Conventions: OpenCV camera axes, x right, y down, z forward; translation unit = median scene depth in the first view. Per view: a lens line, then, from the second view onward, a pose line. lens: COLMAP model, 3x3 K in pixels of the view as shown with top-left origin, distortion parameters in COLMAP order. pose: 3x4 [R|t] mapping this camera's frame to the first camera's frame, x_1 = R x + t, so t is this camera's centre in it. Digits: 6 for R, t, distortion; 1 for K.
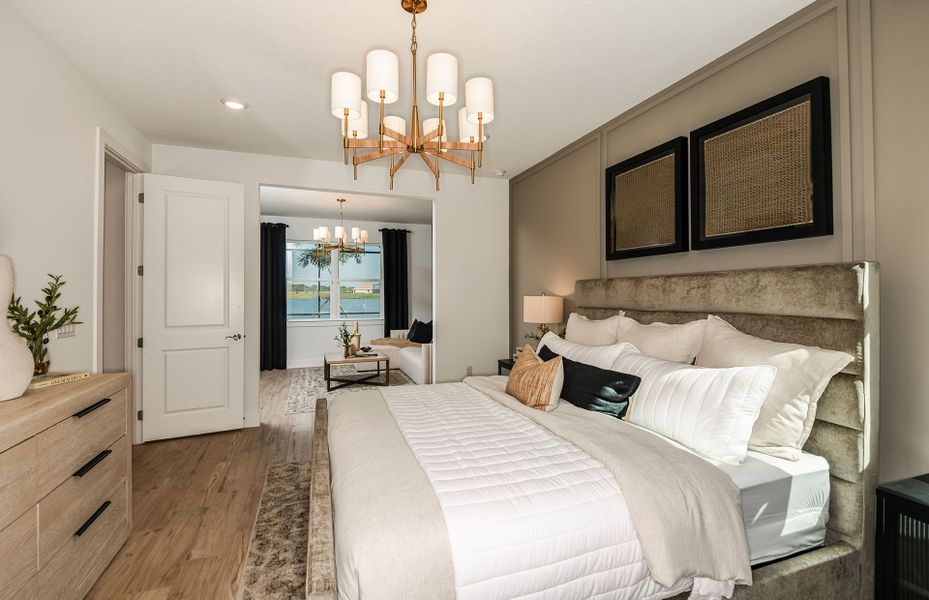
lens RADIAL K [[436.3, 0, 467.9], [0, 436.3, 287.3], [0, 0, 1]] dist [-0.000720, -0.000530]
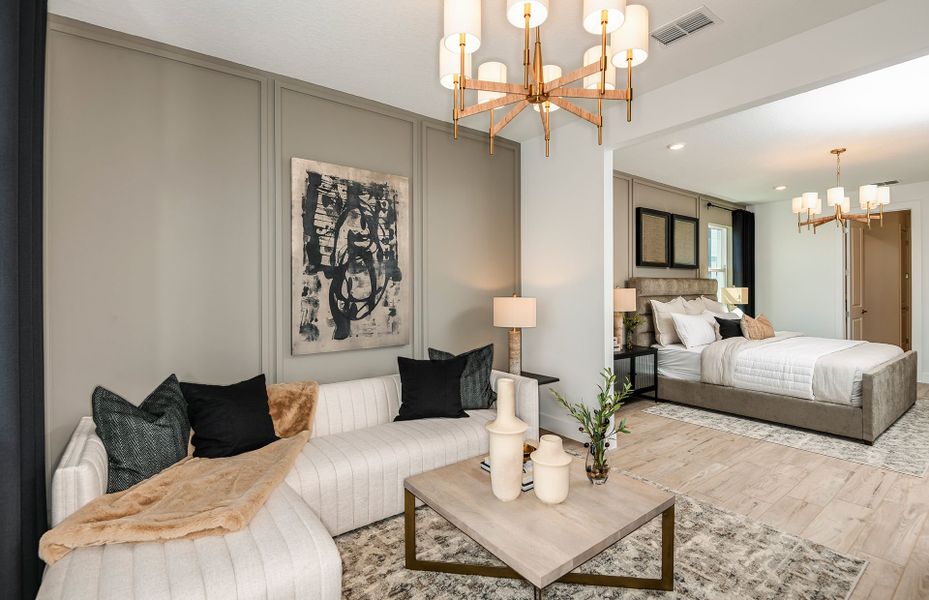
lens RADIAL K [[436.3, 0, 467.9], [0, 436.3, 287.3], [0, 0, 1]] dist [-0.000720, -0.000530]
pose [[-0.313776, 0.005956, 0.949479, -1.158660], [-0.004877, 0.999957, -0.007885, 0.034422], [-0.949485, -0.007105, -0.313733, 2.478904]]
